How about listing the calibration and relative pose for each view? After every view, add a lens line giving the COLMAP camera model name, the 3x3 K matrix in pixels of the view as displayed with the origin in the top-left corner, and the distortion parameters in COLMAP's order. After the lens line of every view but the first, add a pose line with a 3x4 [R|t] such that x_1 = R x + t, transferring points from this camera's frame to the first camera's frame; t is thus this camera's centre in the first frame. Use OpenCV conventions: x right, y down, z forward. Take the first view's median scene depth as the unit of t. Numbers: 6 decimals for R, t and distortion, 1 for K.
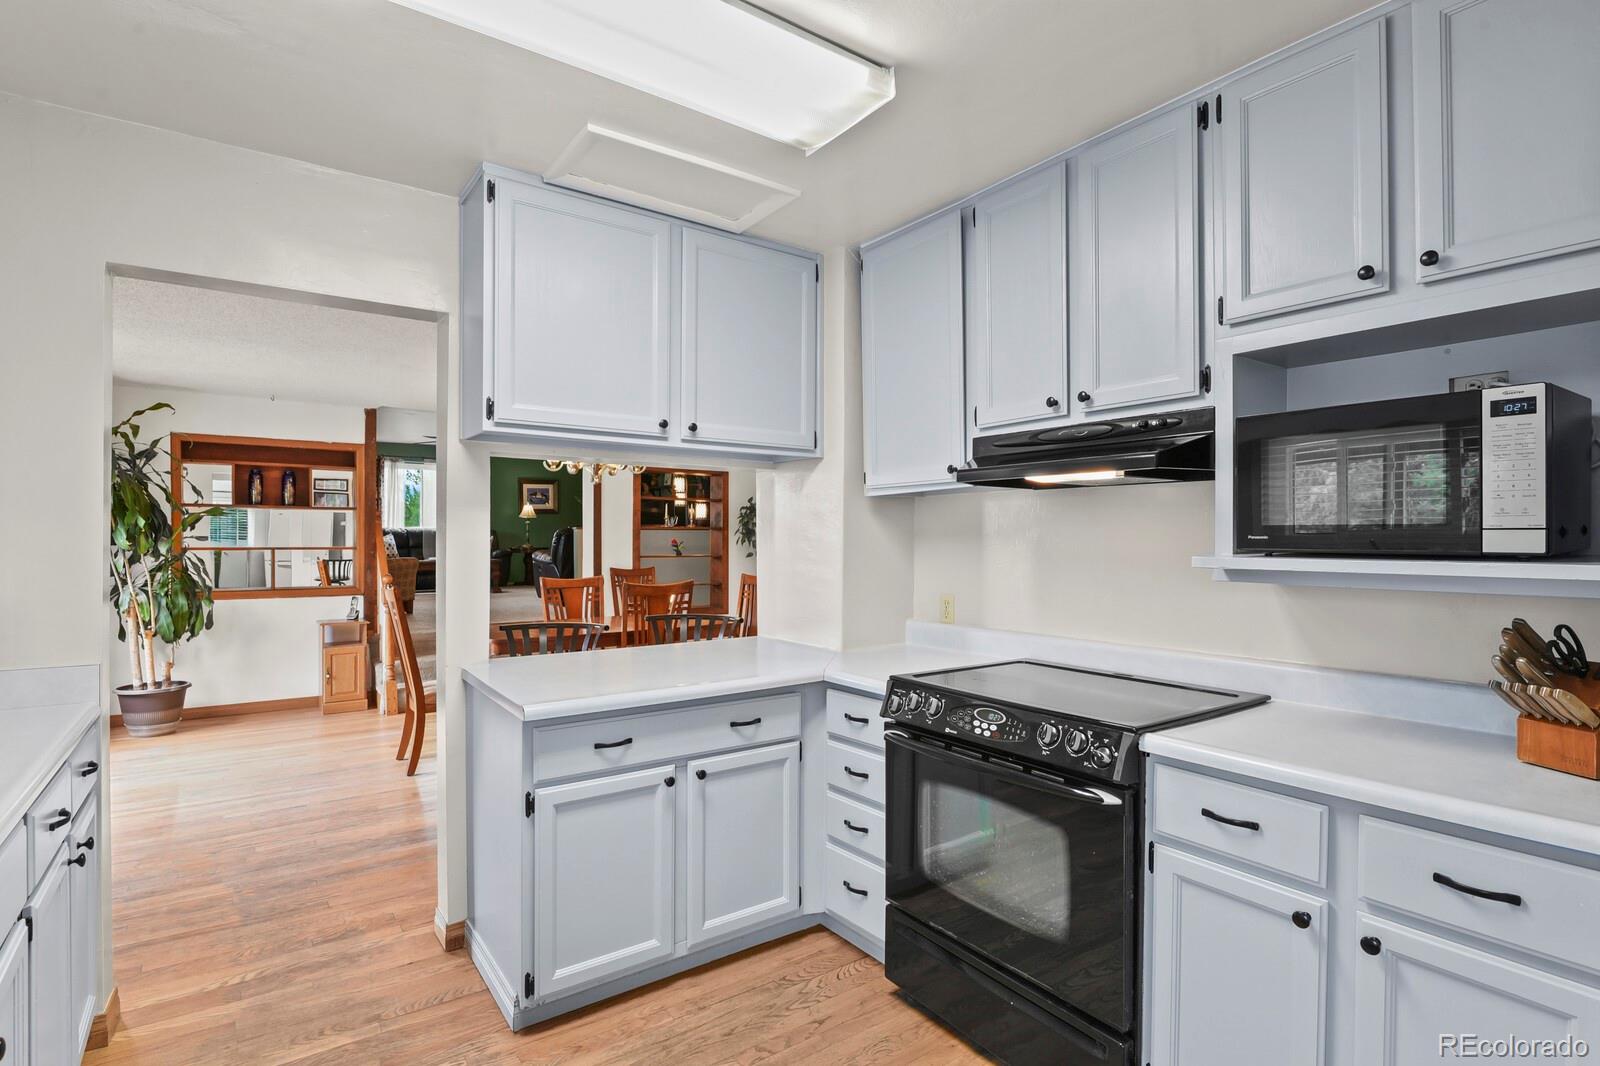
lens RADIAL K [[781.8, 0, 804.9], [0, 781.8, 540.7], [0, 0, 1]] dist [-0.000278, -0.013244]
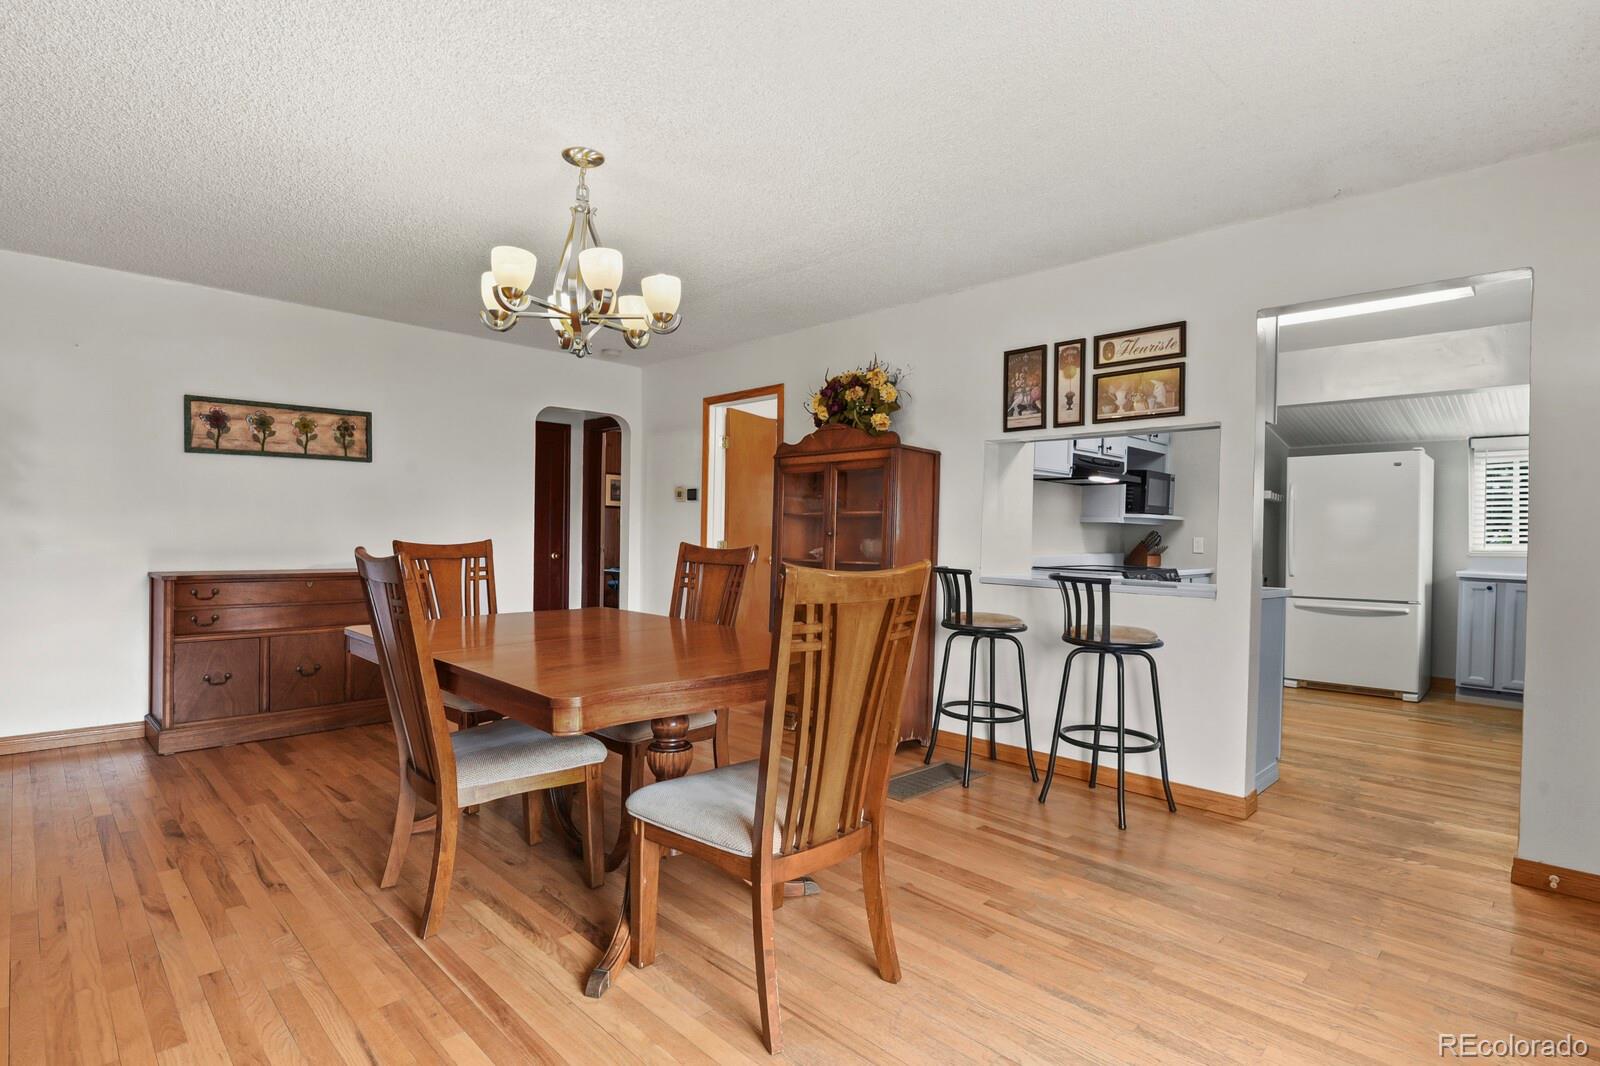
lens RADIAL K [[781.8, 0, 804.9], [0, 781.8, 540.7], [0, 0, 1]] dist [-0.000278, -0.013244]
pose [[-0.145238, -0.015421, 0.989277, -0.803676], [-0.016529, 0.999777, 0.013158, 0.036574], [-0.989259, -0.014440, -0.145461, 0.955709]]
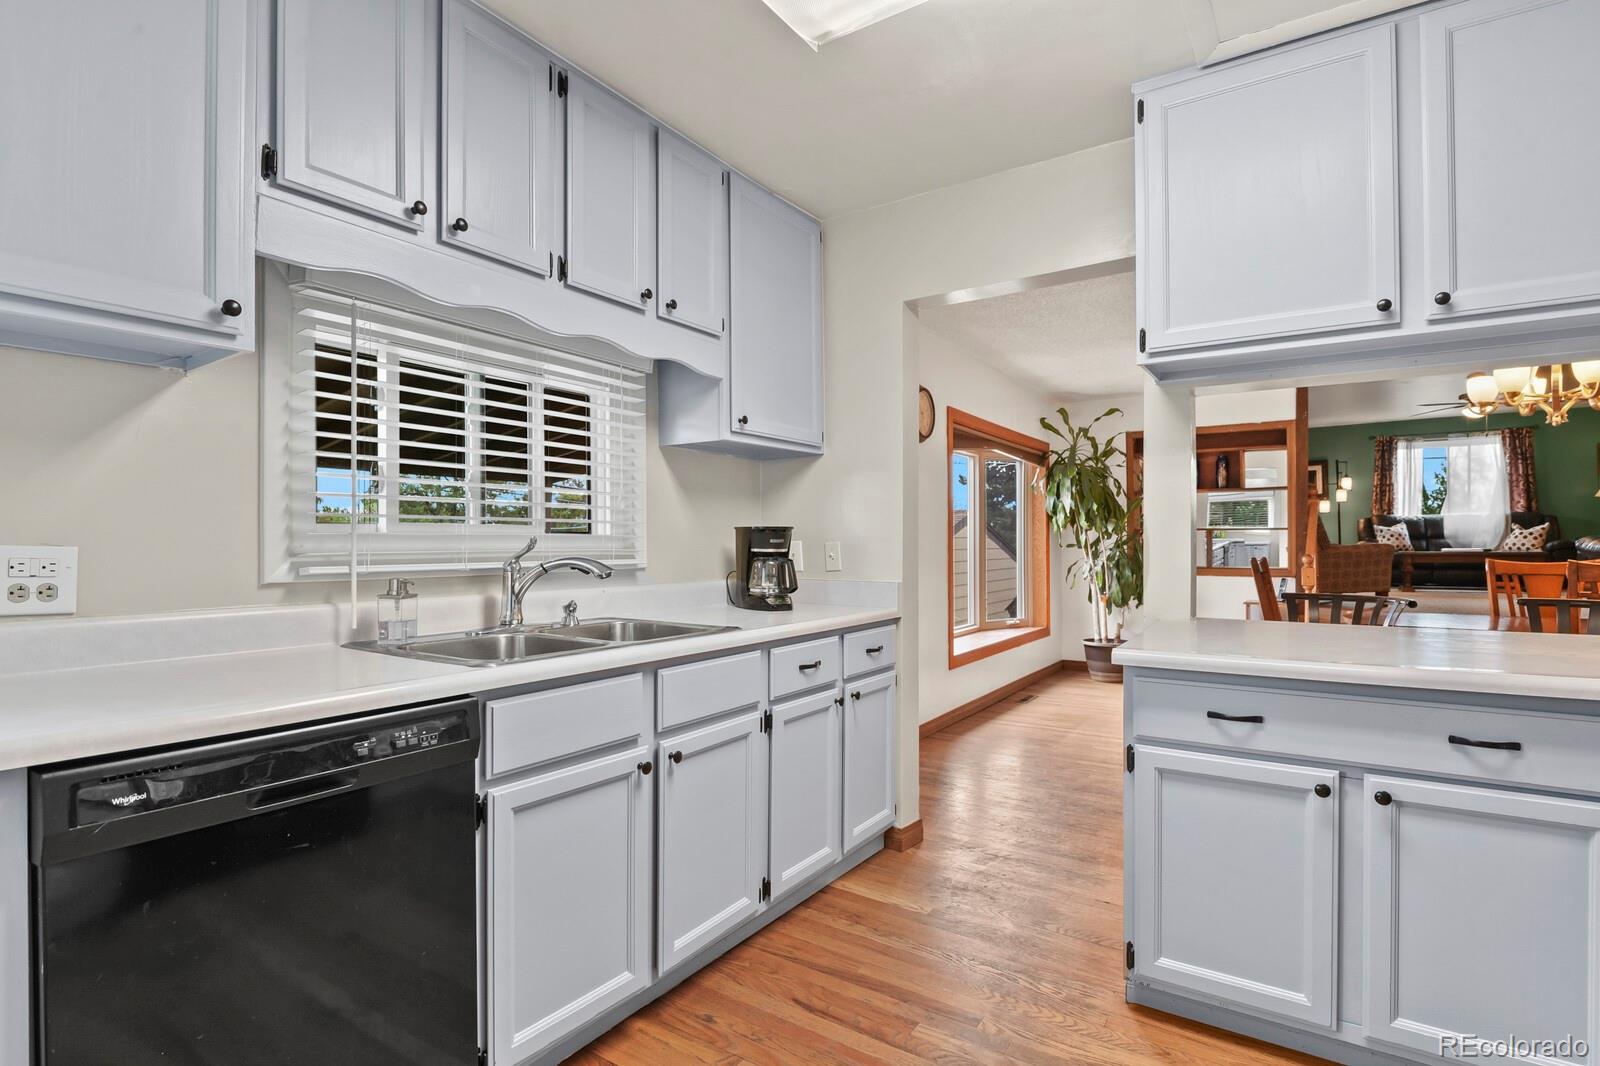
lens RADIAL K [[781.8, 0, 804.9], [0, 781.8, 540.7], [0, 0, 1]] dist [-0.000278, -0.013244]
pose [[0.348454, -0.004224, -0.937316, 0.153143], [0.001612, 0.999991, -0.003907, 0.034492], [0.937325, -0.000149, 0.348457, 0.131222]]
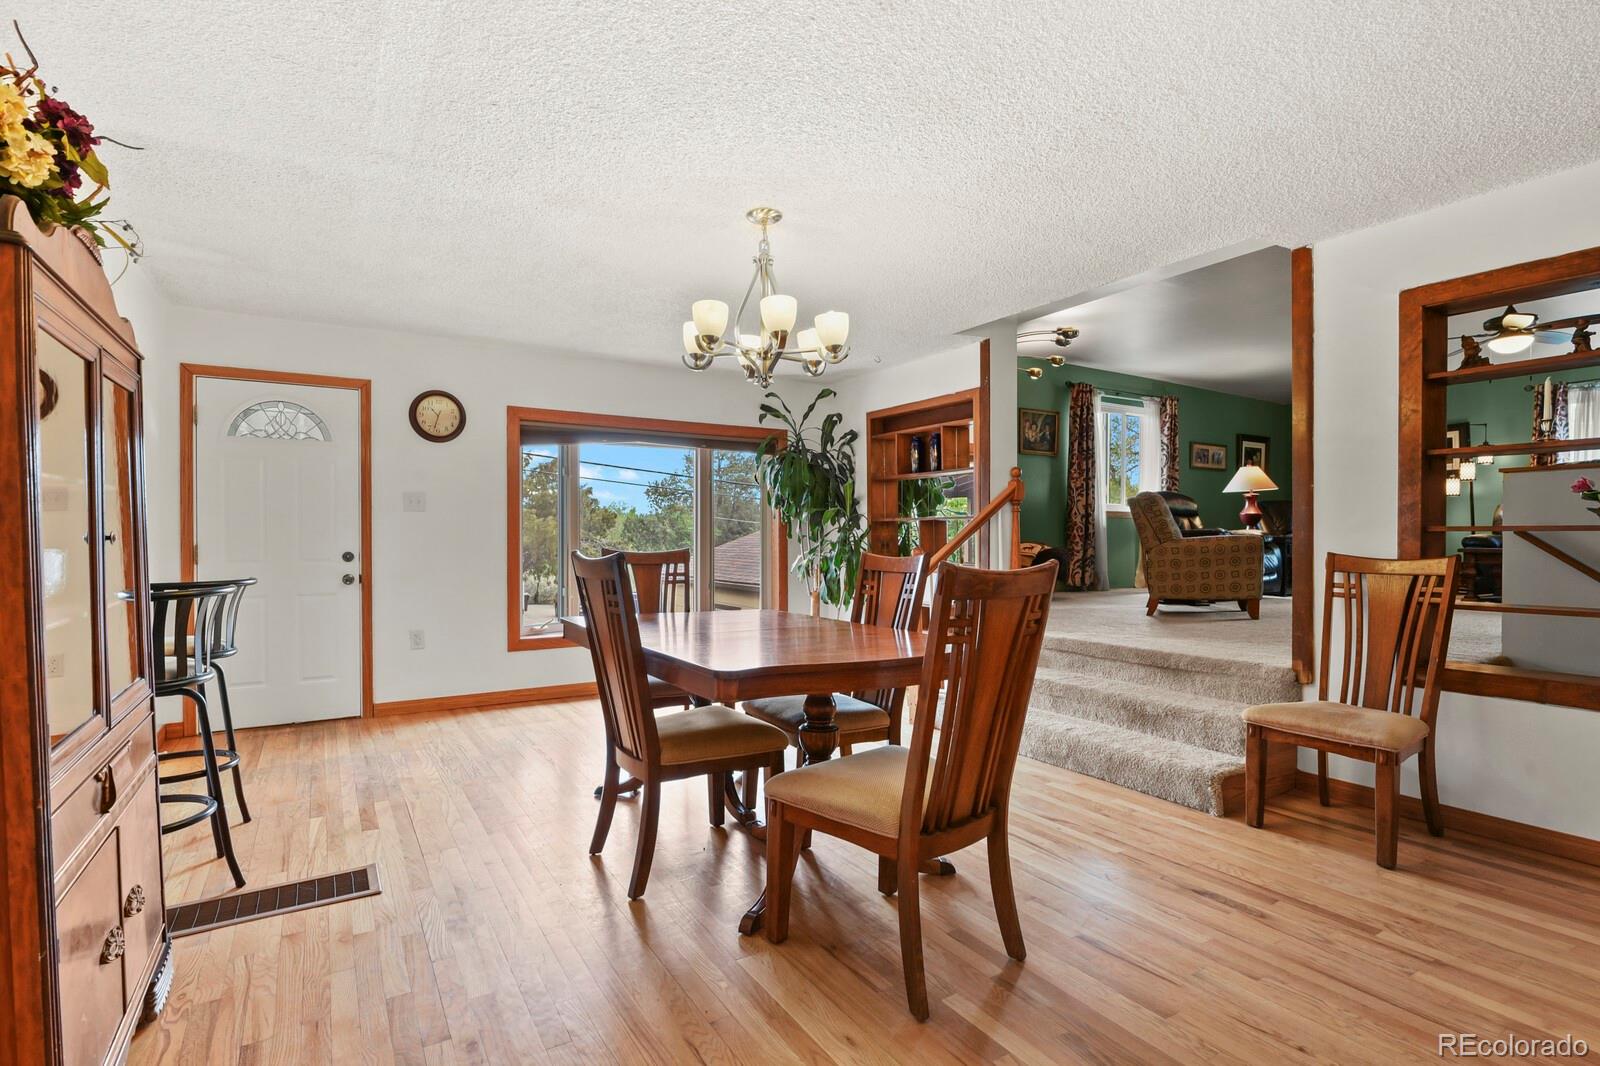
lens RADIAL K [[781.8, 0, 804.9], [0, 781.8, 540.7], [0, 0, 1]] dist [-0.000278, -0.013244]
pose [[-0.071767, 0.003938, -0.997414, 0.313059], [-0.001257, 0.999991, 0.004039, 0.039067], [0.997421, 0.001544, -0.071762, 1.100722]]
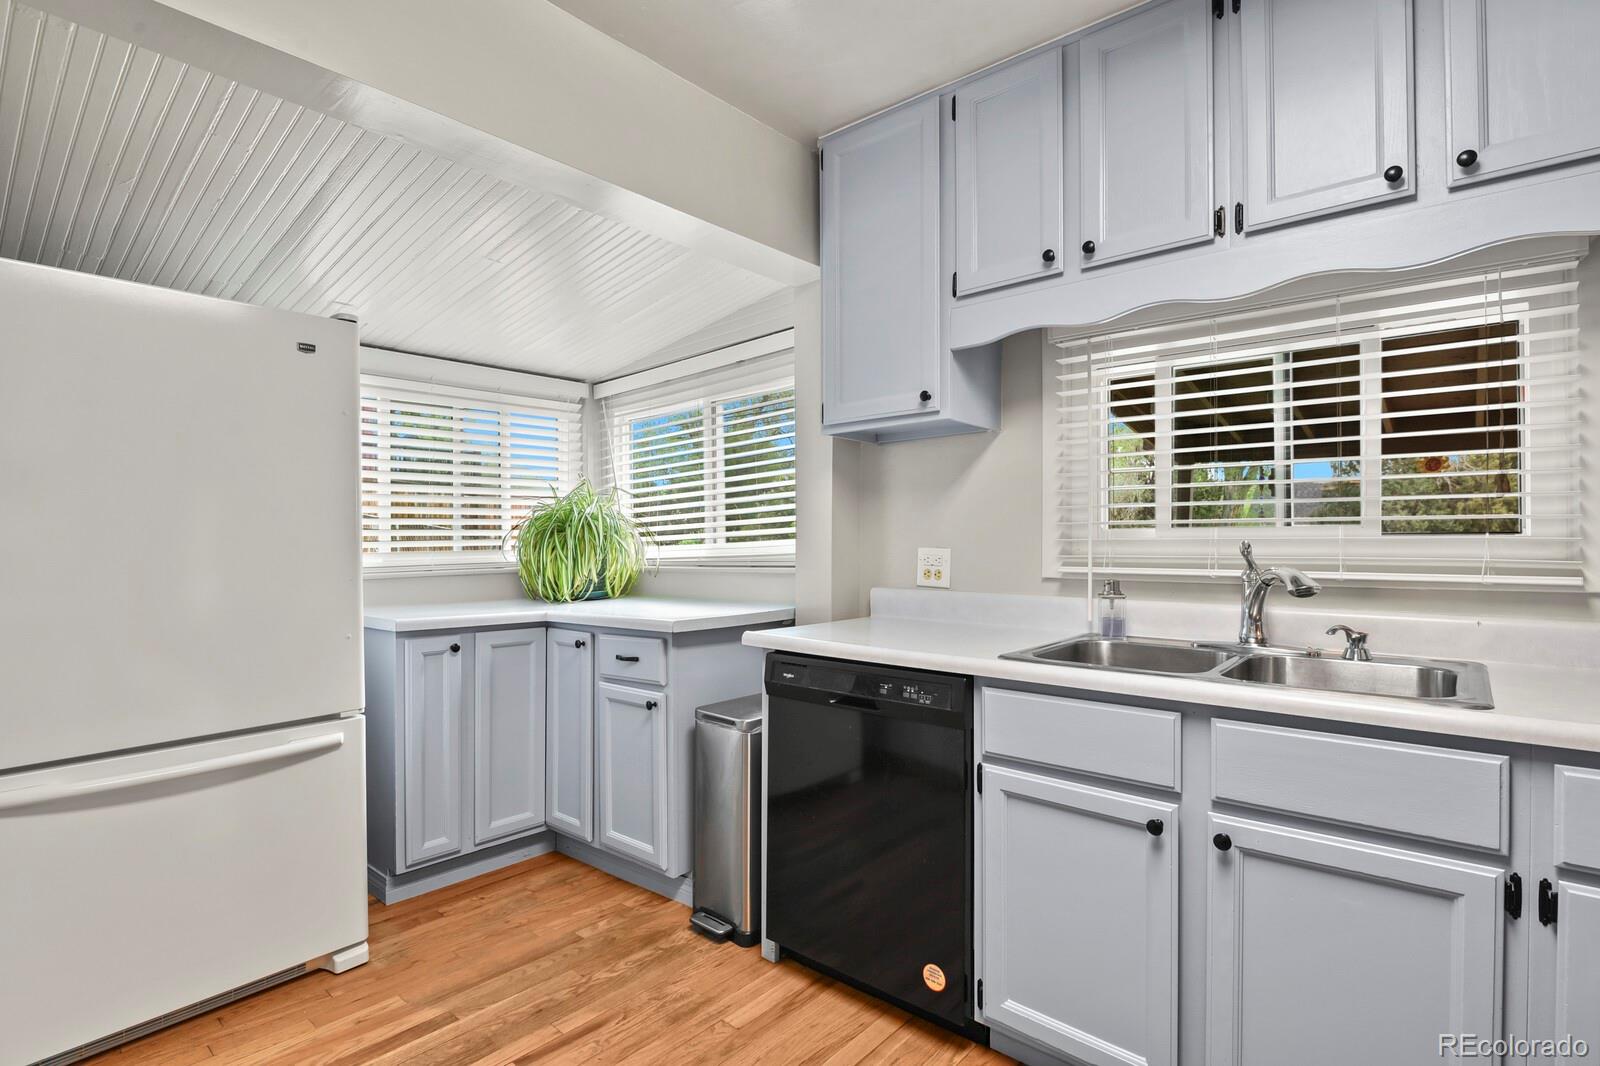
lens RADIAL K [[781.8, 0, 804.9], [0, 781.8, 540.7], [0, 0, 1]] dist [-0.000278, -0.013244]
pose [[-0.973011, 0.001611, -0.230755, -0.007172], [0.001052, 0.999996, 0.002543, 0.028885], [0.230758, 0.002232, -0.973009, 0.430654]]
